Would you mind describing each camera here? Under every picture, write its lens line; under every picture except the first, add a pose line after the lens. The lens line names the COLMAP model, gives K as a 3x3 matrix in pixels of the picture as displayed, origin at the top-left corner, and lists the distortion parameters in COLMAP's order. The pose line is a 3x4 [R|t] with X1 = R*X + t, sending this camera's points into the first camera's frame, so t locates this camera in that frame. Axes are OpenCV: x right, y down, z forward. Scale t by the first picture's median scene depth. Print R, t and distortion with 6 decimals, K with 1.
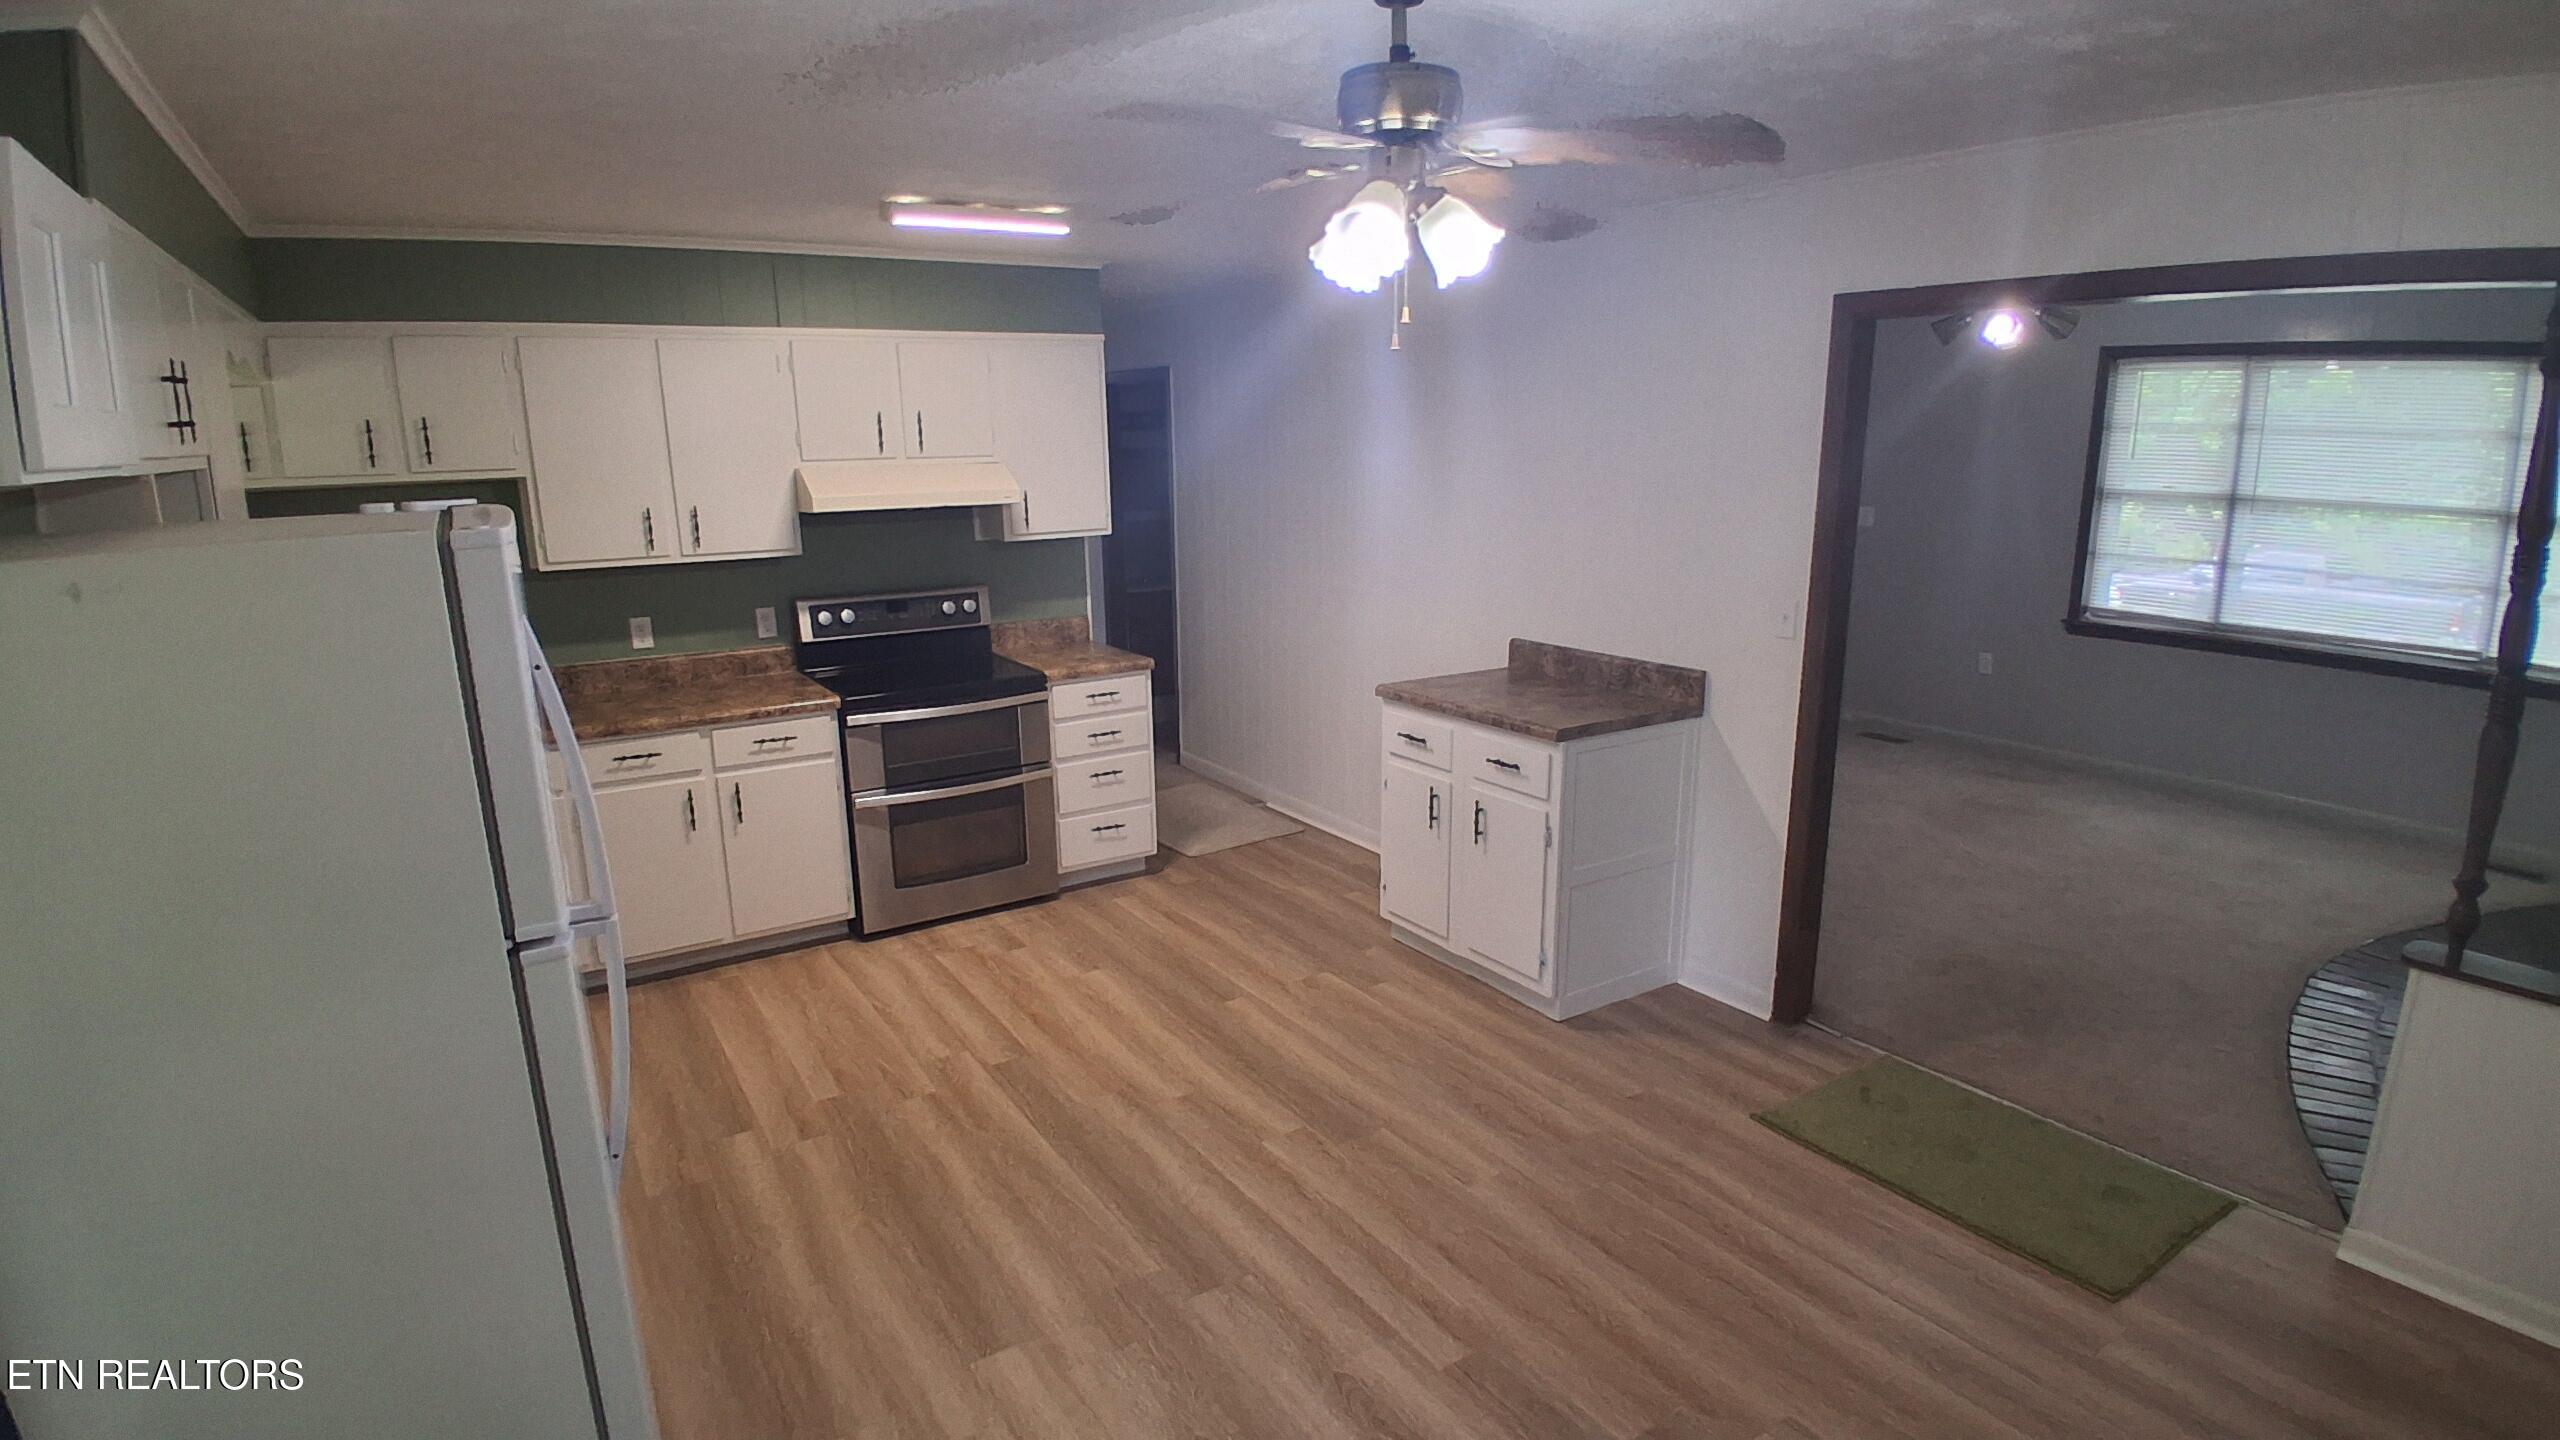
lens RADIAL K [[1275.8, 0, 1280.0], [0, 1275.8, 720.0], [0, 0, 1]] dist [-0.001978, -0.000257]
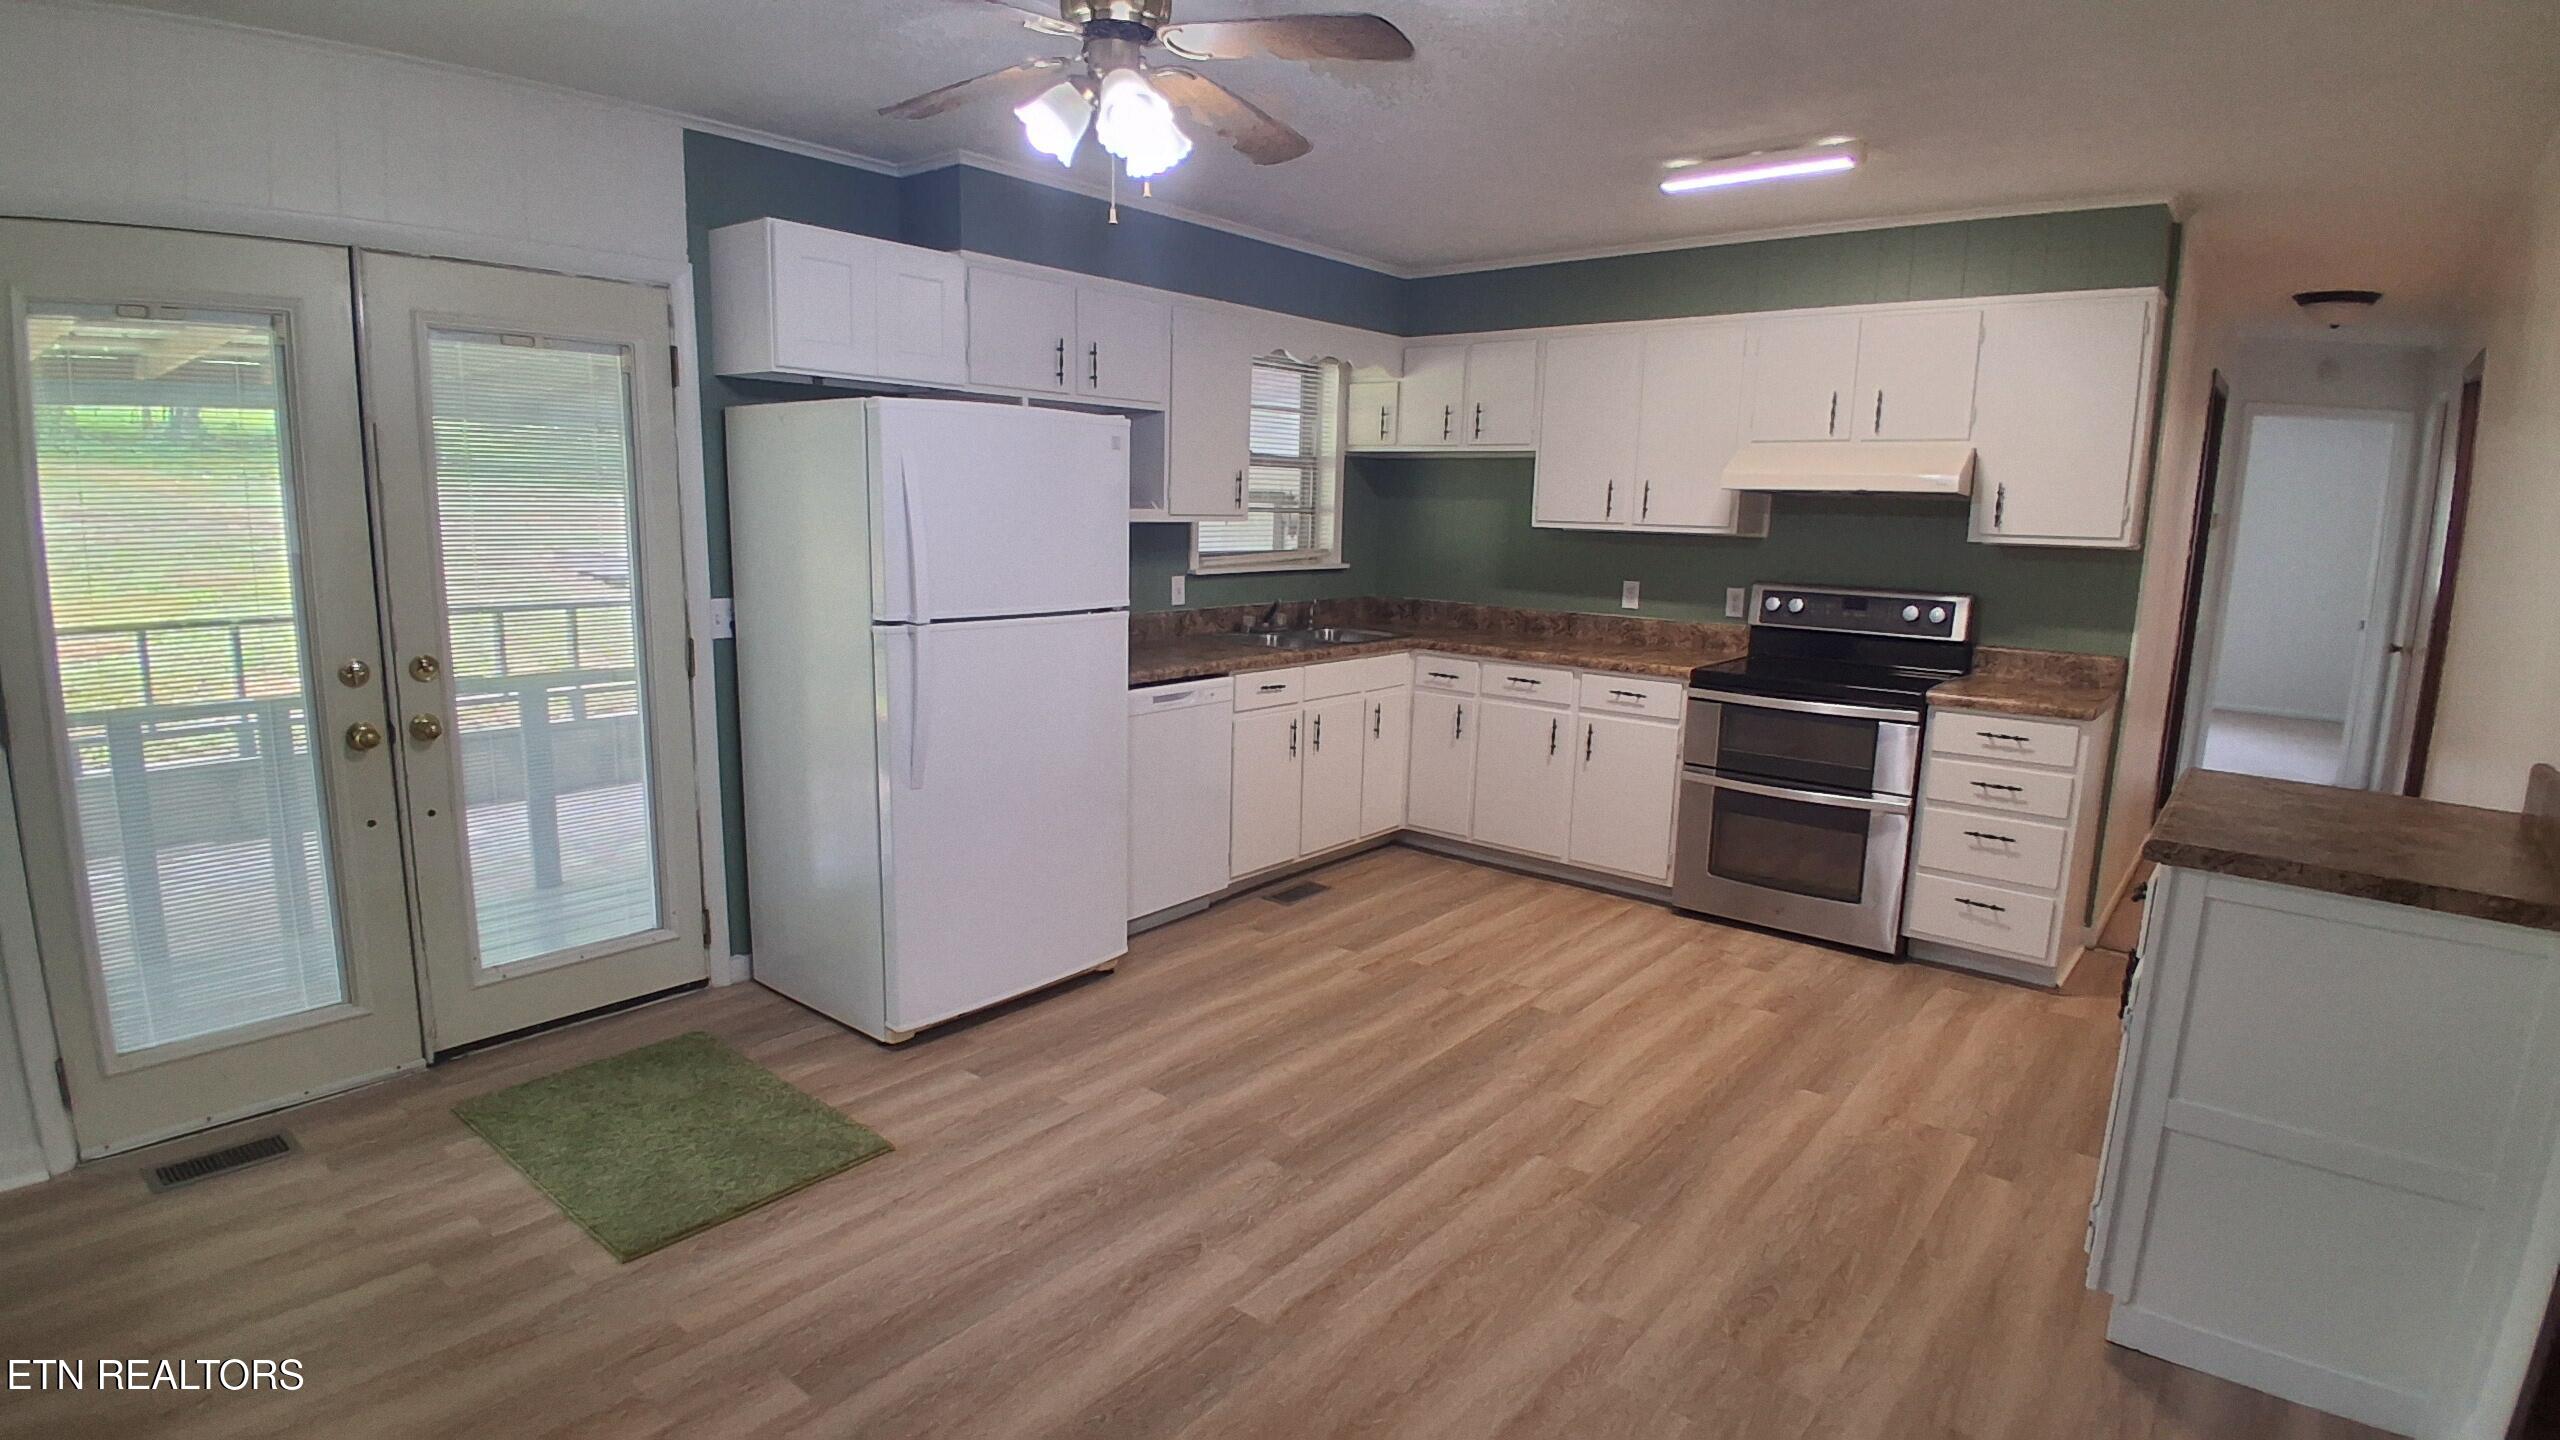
lens RADIAL K [[1294.8, 0, 1272.7], [0, 1294.8, 743.9], [0, 0, 1]] dist [-0.016658, -0.027925]
pose [[0.298984, 0.196335, -0.933842, 0.541134], [-0.233744, 0.963861, 0.127810, -0.013280], [0.925188, 0.180067, 0.334071, 0.359343]]
